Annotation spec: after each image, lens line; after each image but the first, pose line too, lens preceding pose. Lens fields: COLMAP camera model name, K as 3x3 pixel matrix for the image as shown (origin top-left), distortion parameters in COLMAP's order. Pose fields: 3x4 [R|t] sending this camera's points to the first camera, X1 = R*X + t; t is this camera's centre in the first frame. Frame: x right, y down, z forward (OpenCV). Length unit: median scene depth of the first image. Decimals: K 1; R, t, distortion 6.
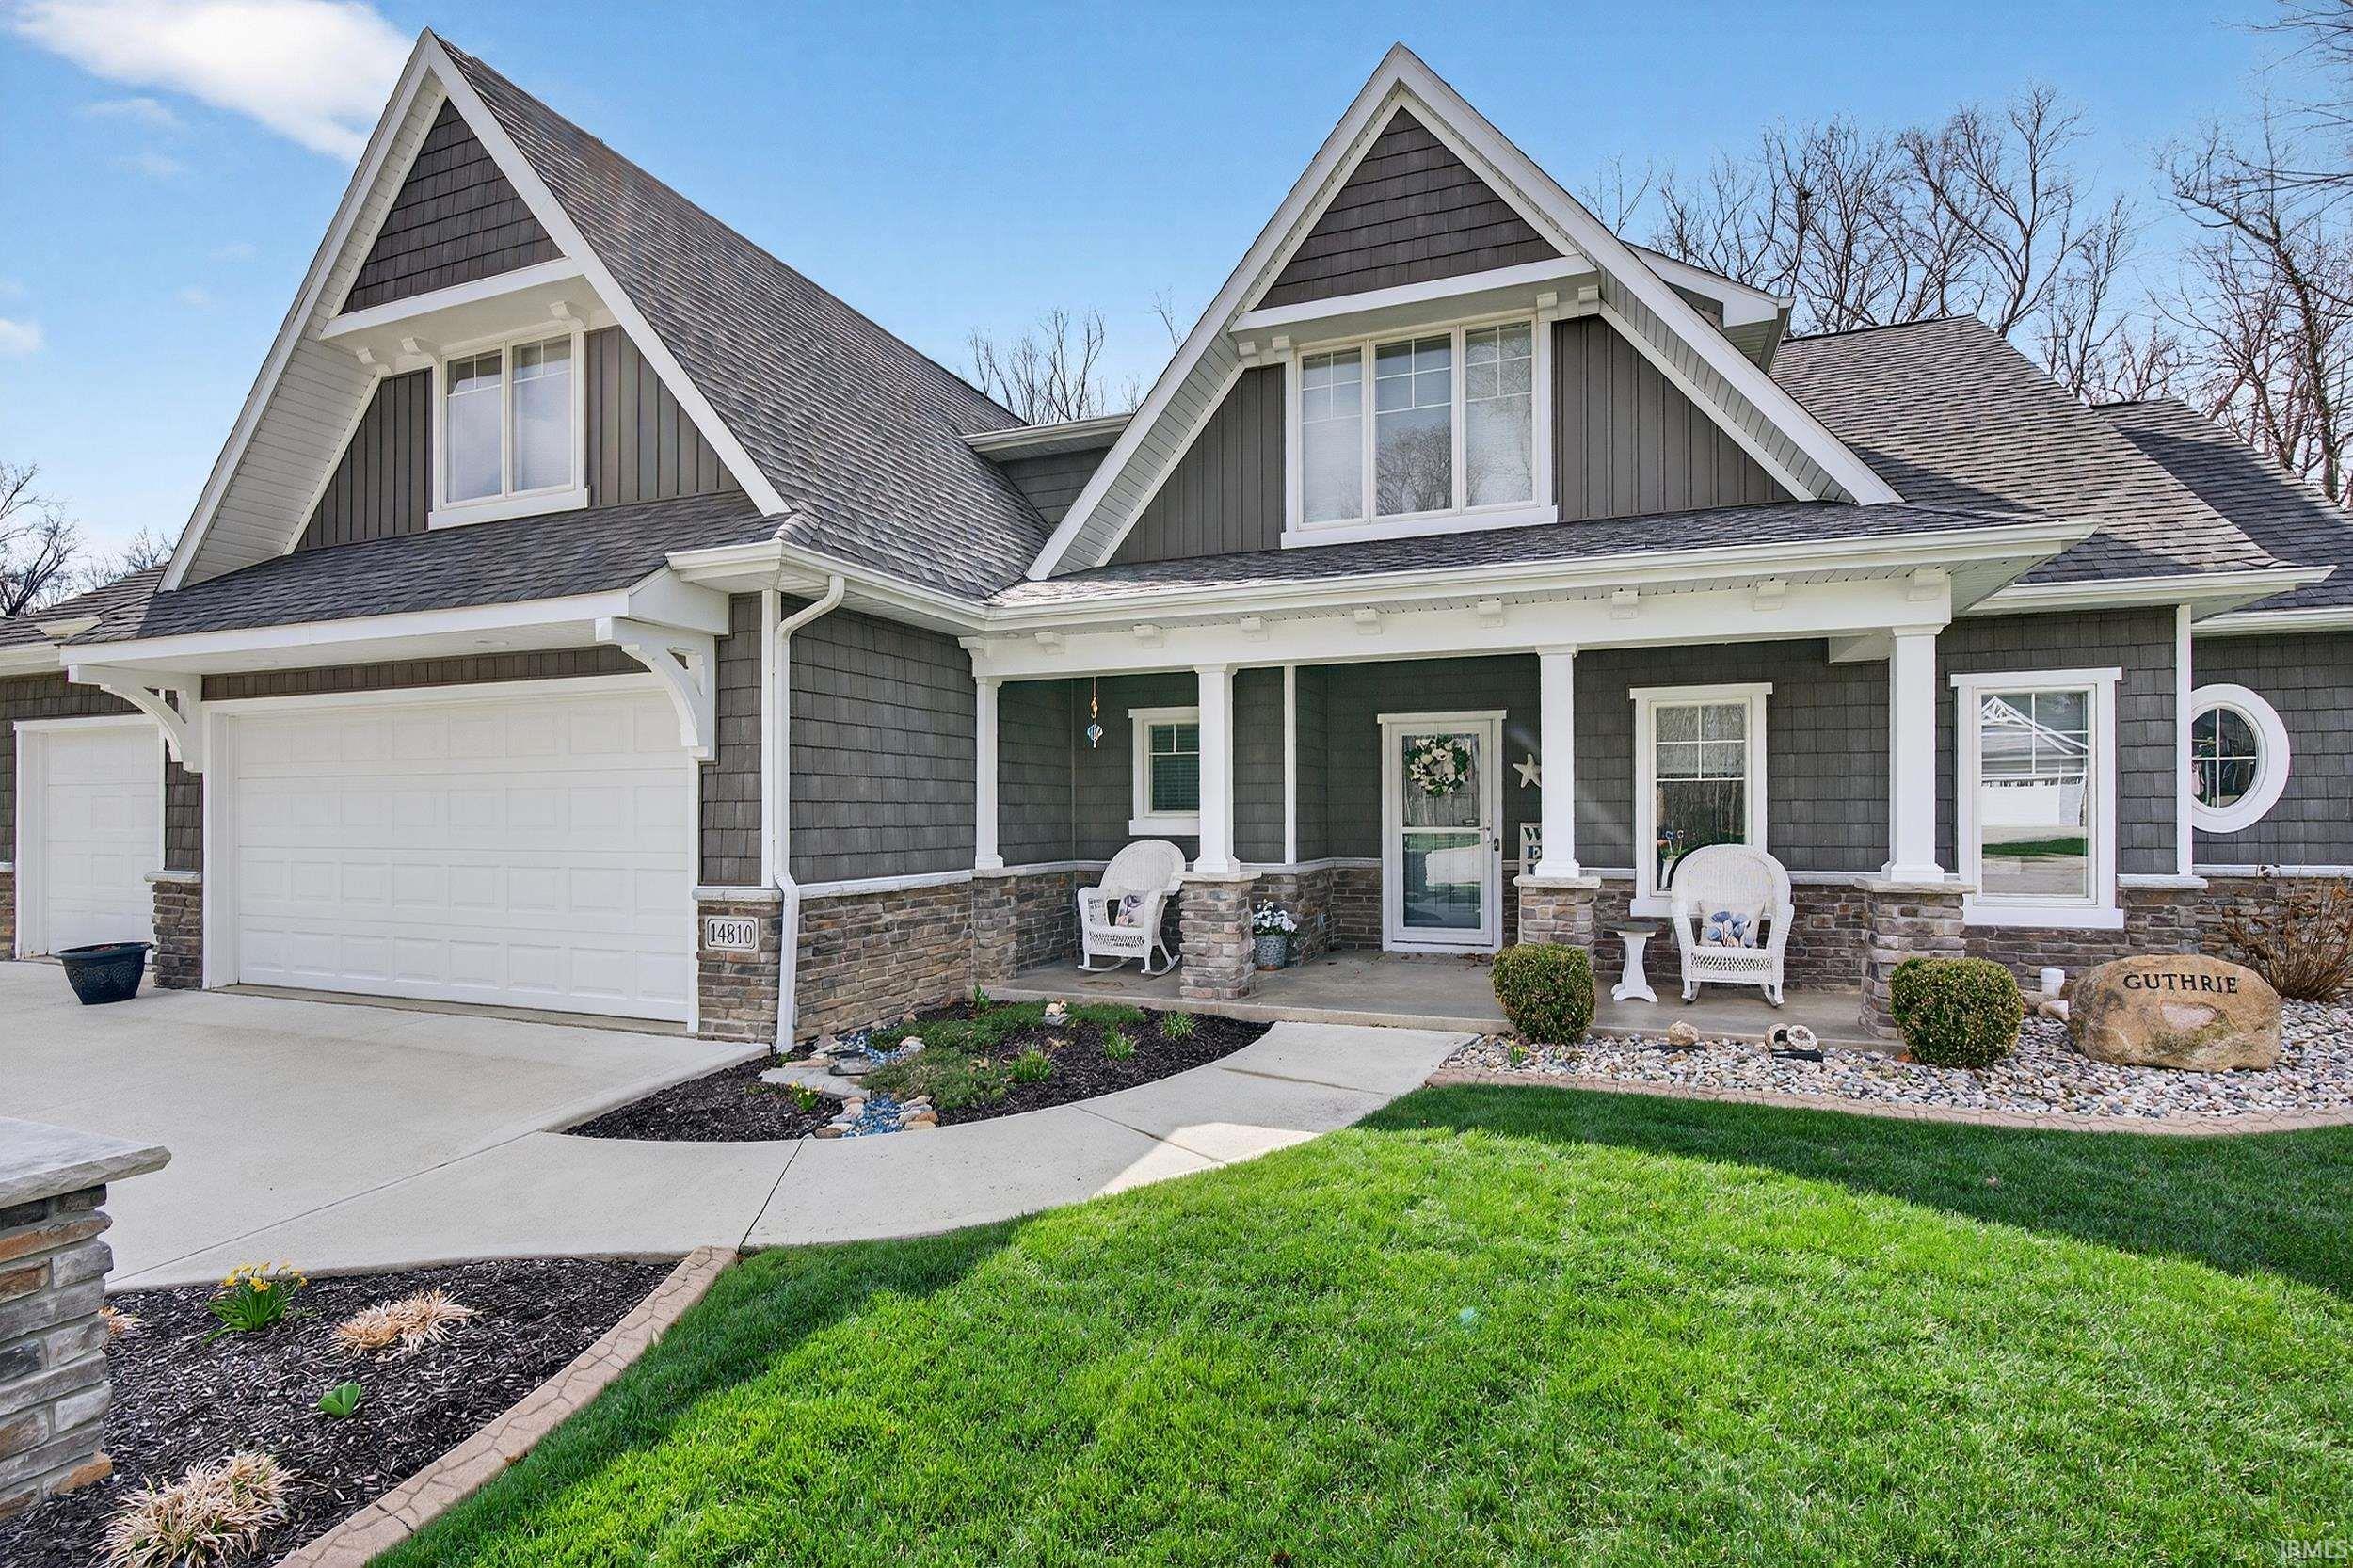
lens RADIAL K [[1061.5, 0, 1176.5], [0, 1061.5, 784.0], [0, 0, 1]] dist [0.000187, -0.000427]
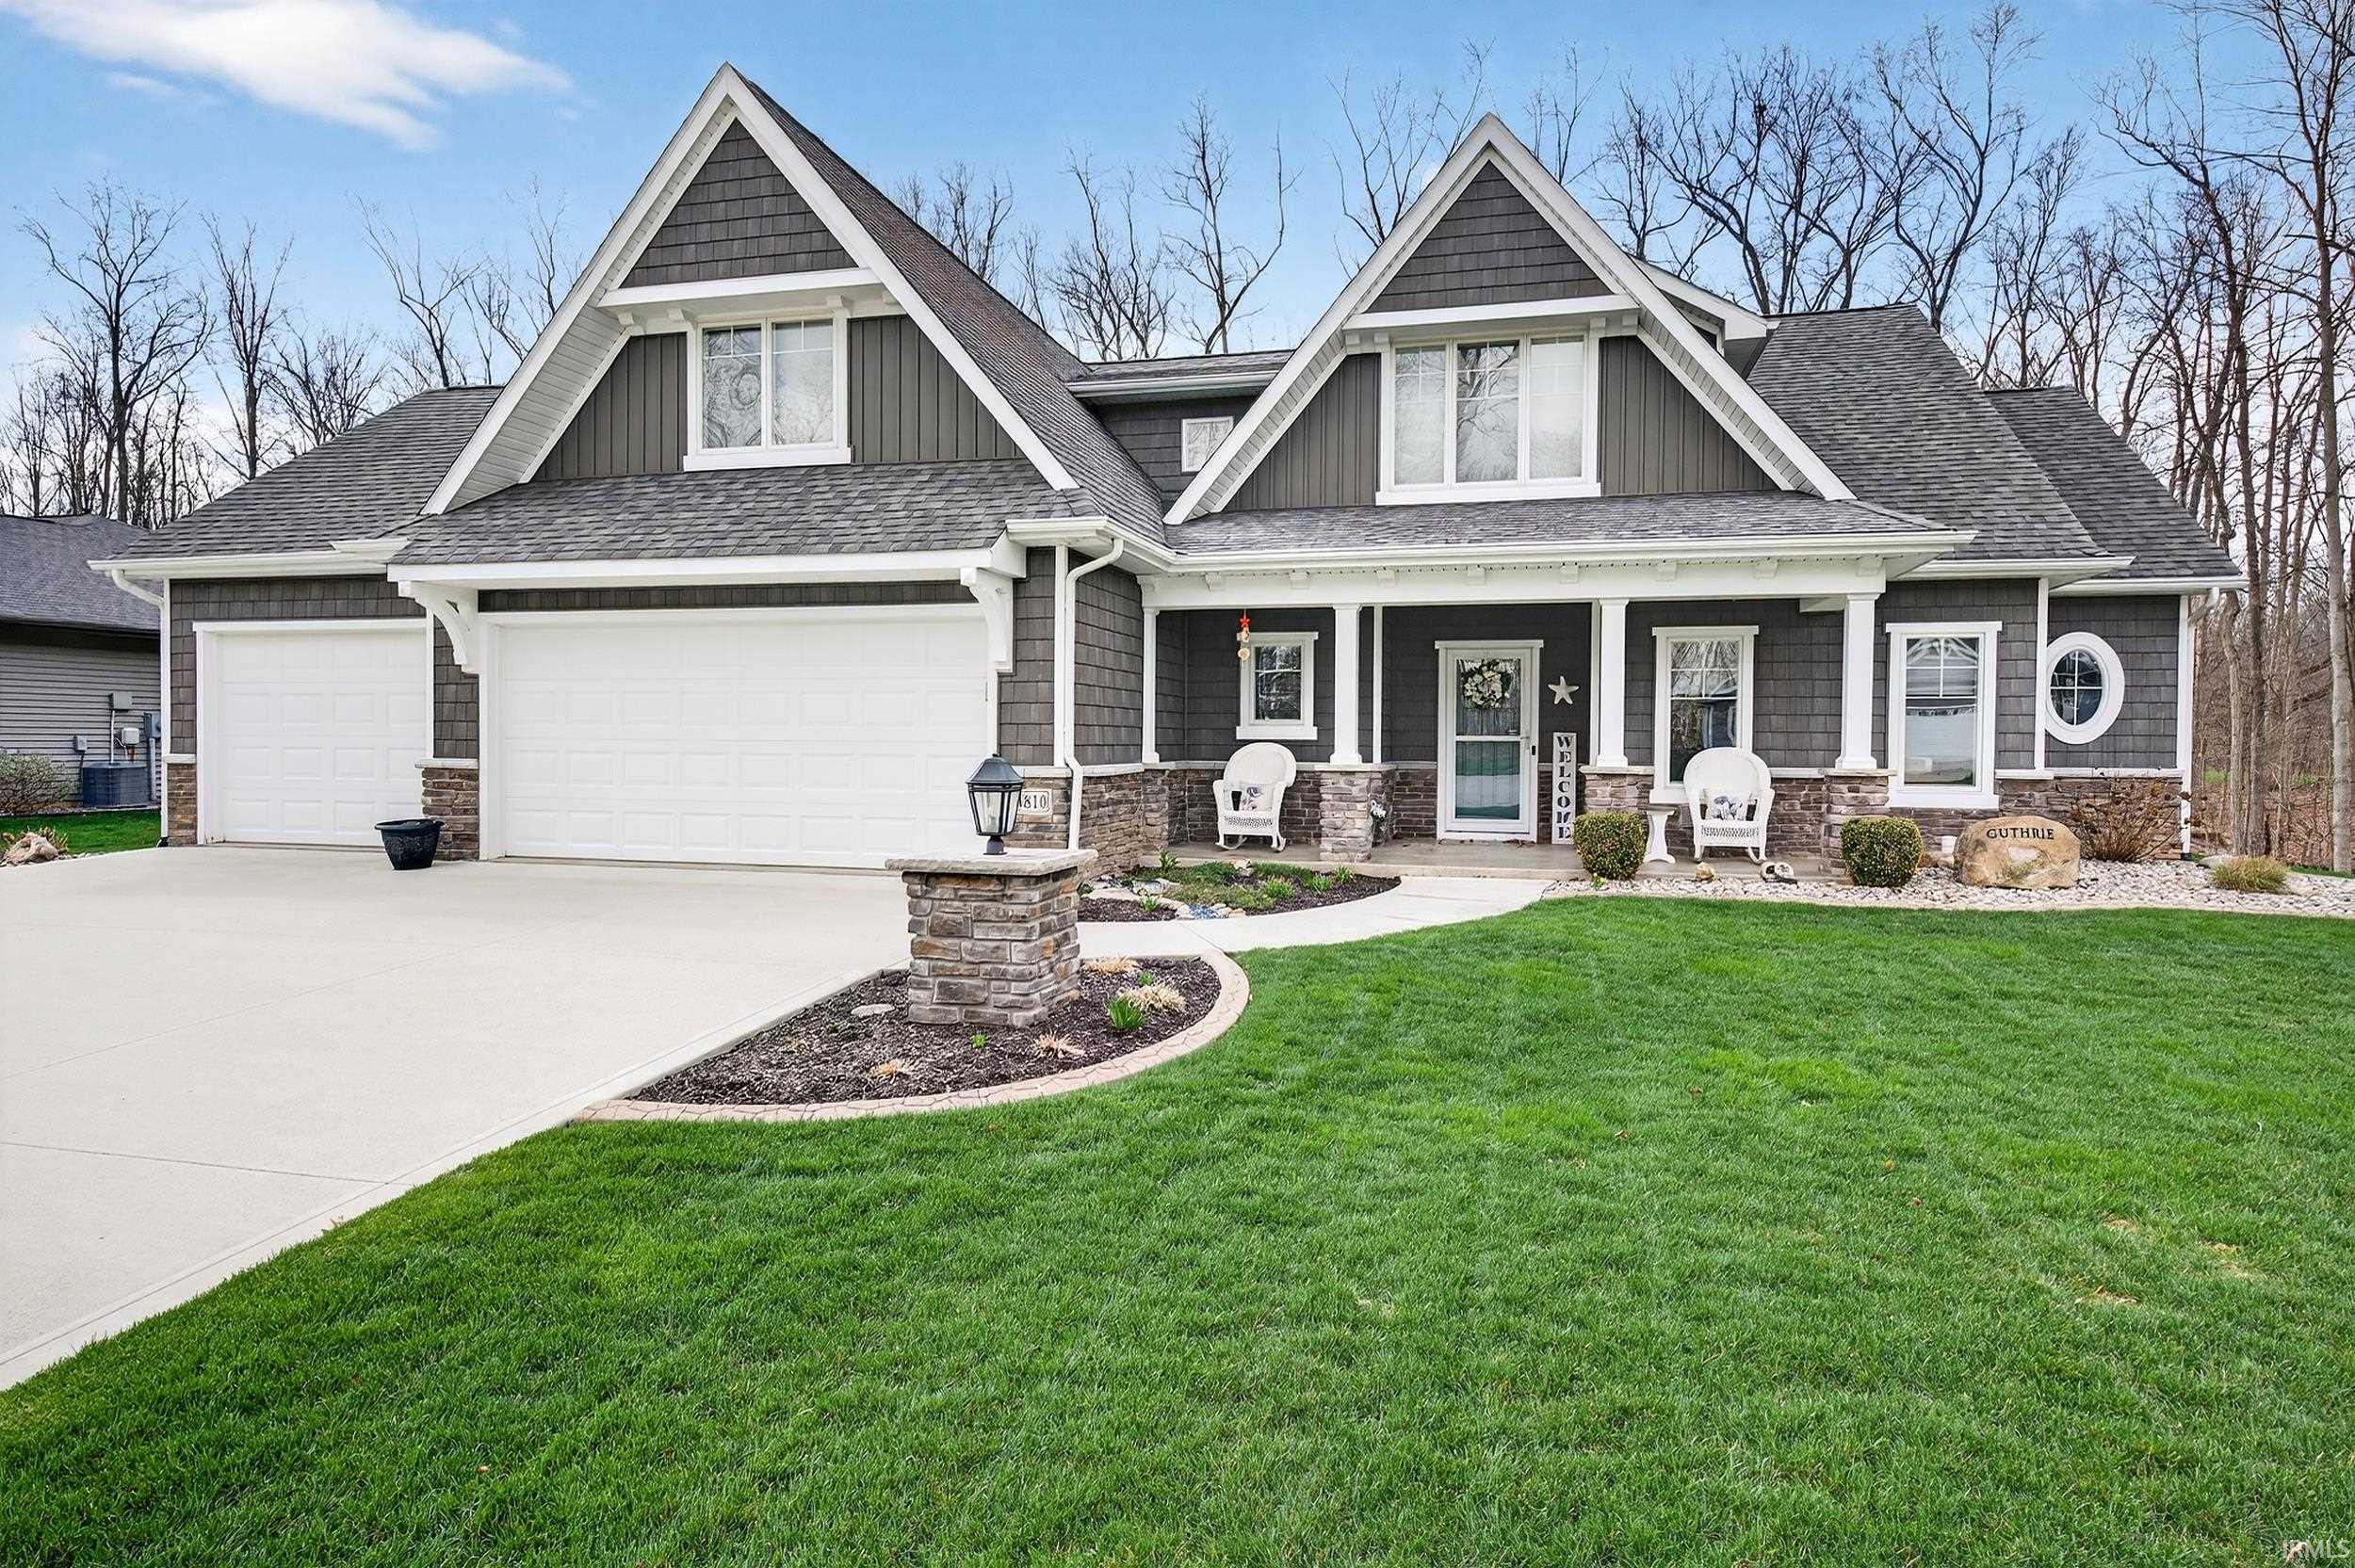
lens RADIAL K [[1255.3, 0, 1170.7], [0, 1255.3, 721.9], [0, 0, 1]] dist [0.034766, -0.023614]
pose [[0.993914, 0.012453, 0.109449, -0.338516], [-0.013987, 0.999814, 0.013263, 0.013727], [-0.109264, -0.014713, 0.993904, -0.487378]]
